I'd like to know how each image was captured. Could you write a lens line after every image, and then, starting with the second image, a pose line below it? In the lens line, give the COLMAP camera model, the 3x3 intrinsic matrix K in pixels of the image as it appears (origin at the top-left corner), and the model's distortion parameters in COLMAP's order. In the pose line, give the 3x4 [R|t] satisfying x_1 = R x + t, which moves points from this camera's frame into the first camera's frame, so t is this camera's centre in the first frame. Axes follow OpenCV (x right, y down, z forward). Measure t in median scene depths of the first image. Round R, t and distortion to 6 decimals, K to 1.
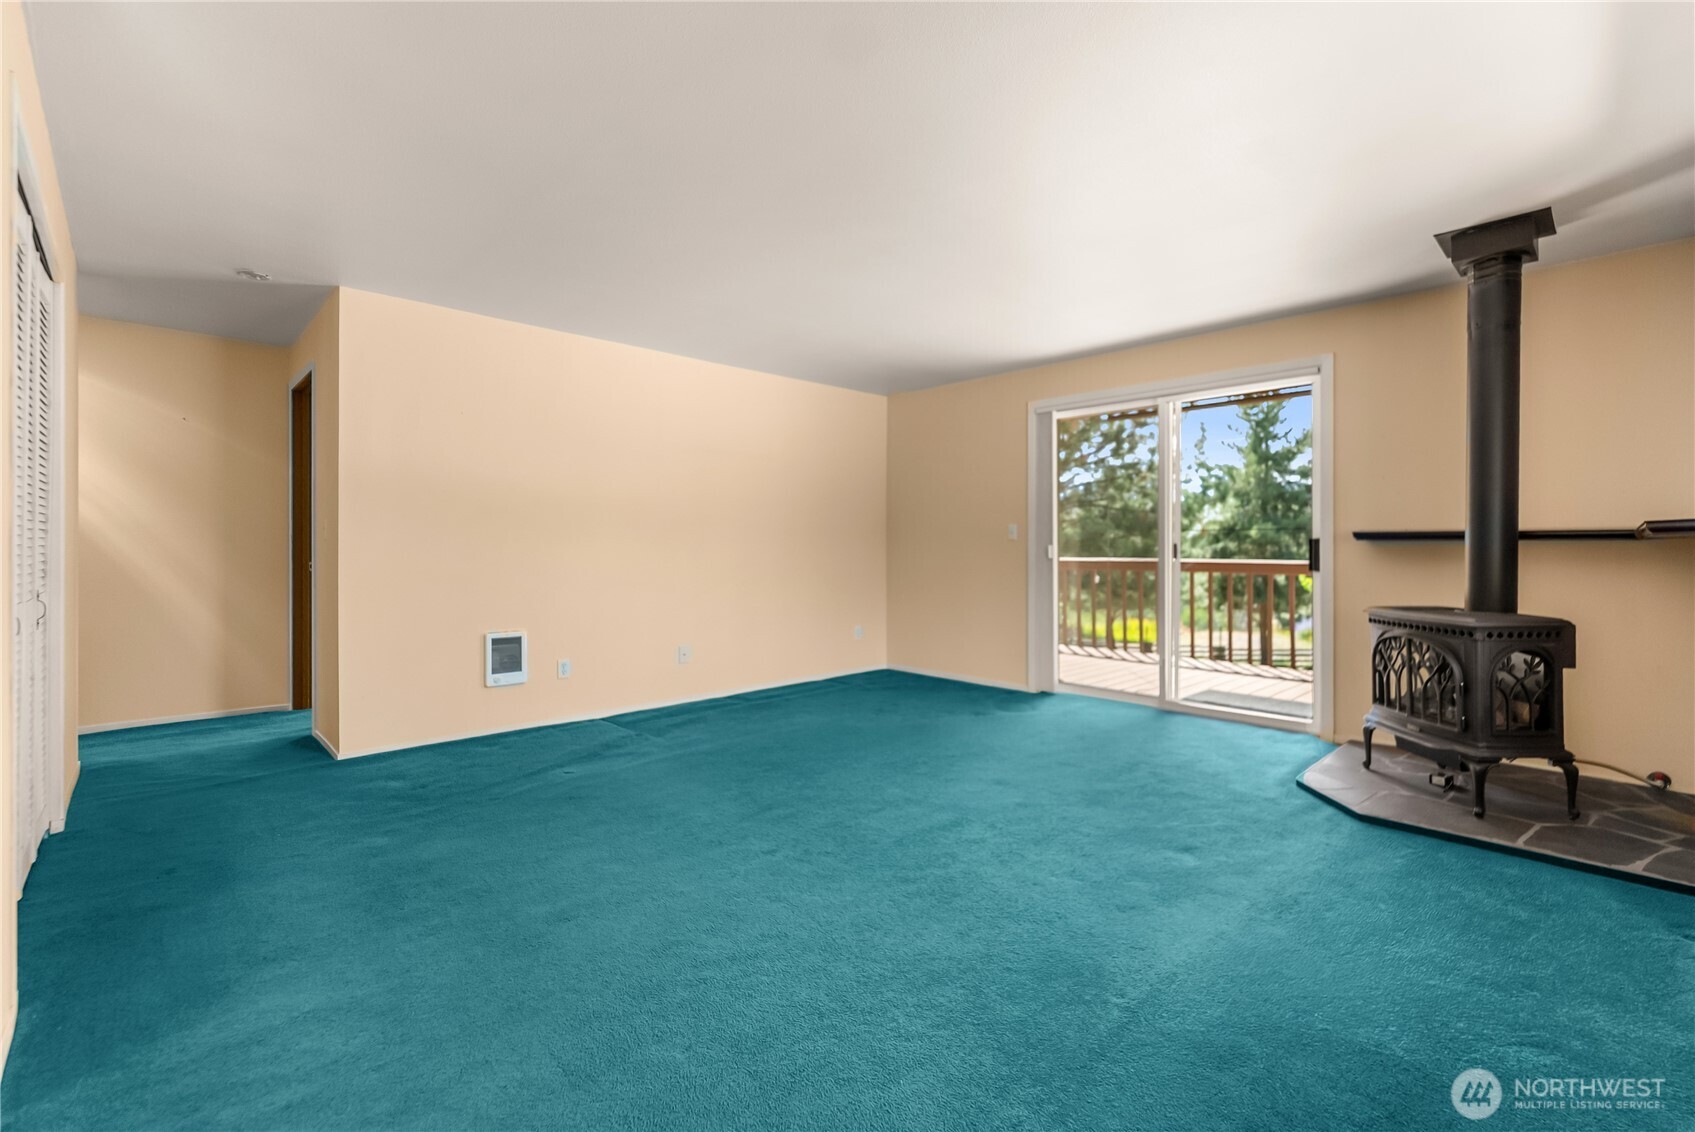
lens RADIAL K [[746.2, 0, 856.6], [0, 746.2, 549.4], [0, 0, 1]] dist [0.004244, 0.000136]
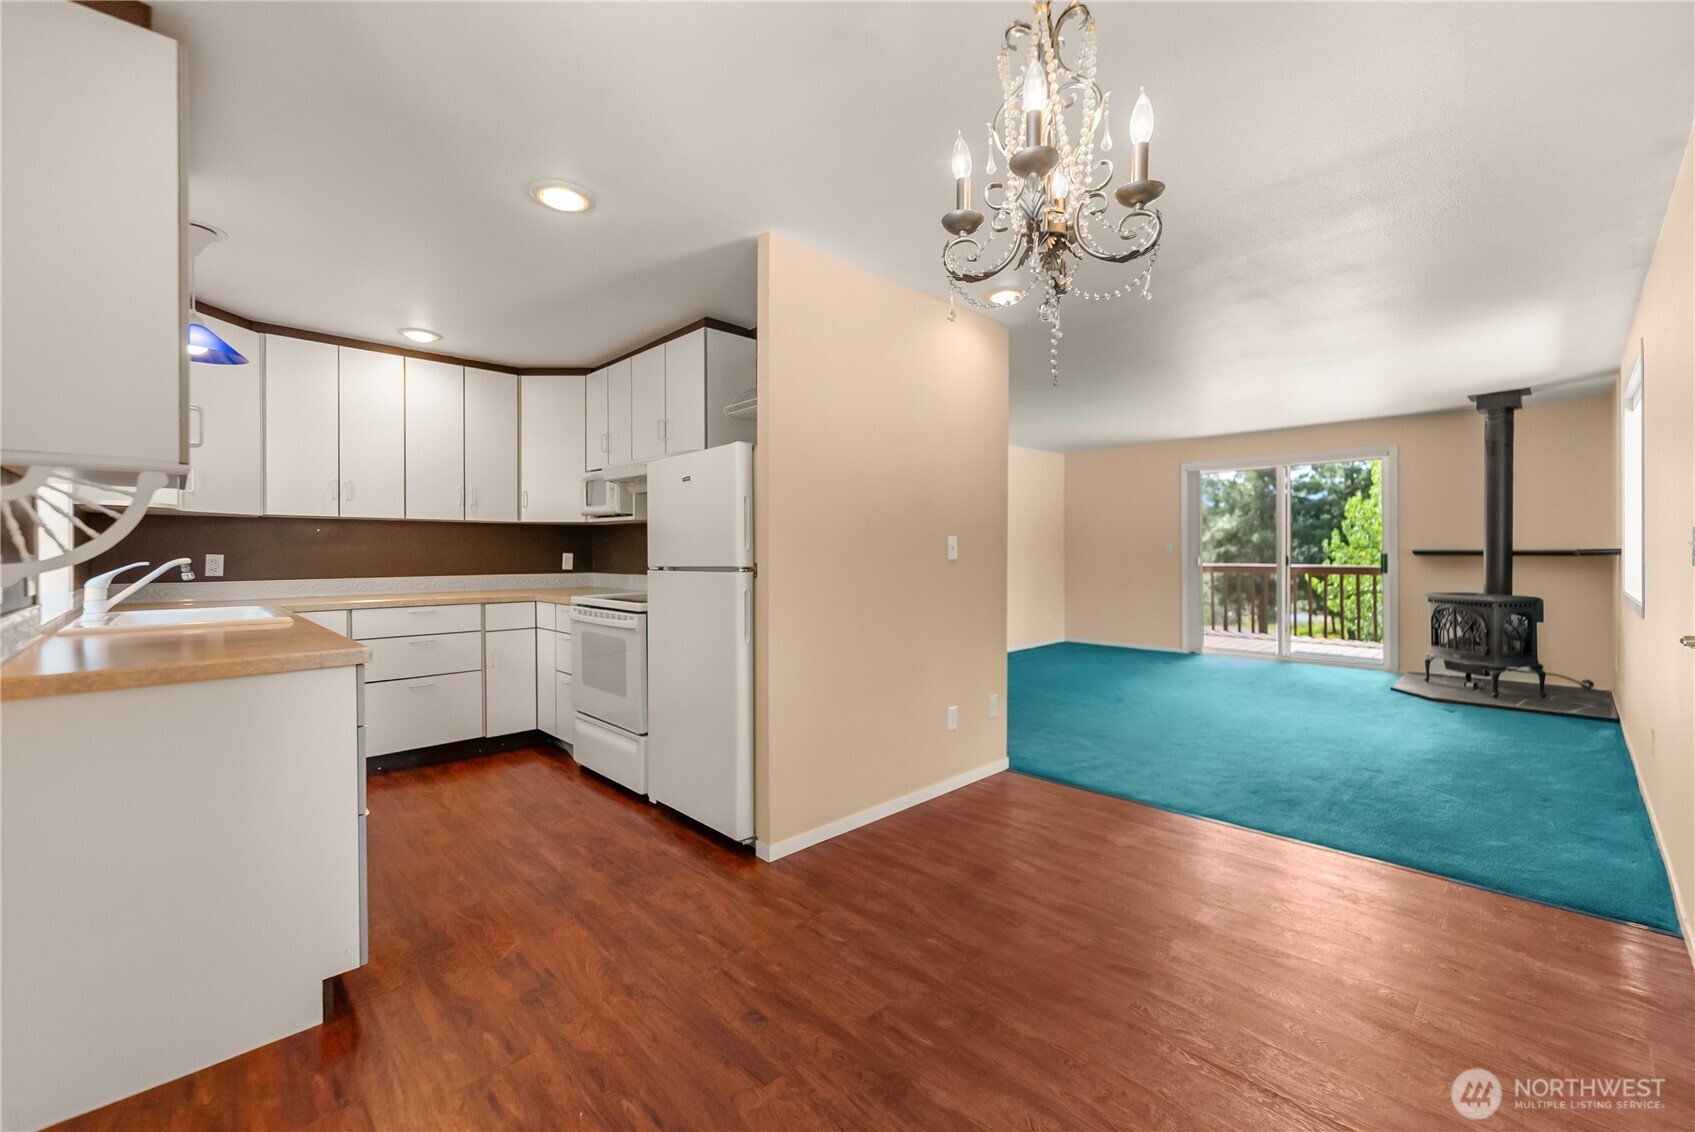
lens RADIAL K [[698.5, 0, 852.0], [0, 698.5, 555.3], [0, 0, 1]] dist [-0.001232, -0.000420]
pose [[0.999970, -0.007372, -0.002263, -0.729113], [0.007378, 0.999969, 0.002563, -0.028786], [0.002244, -0.002580, 0.999994, -0.714473]]
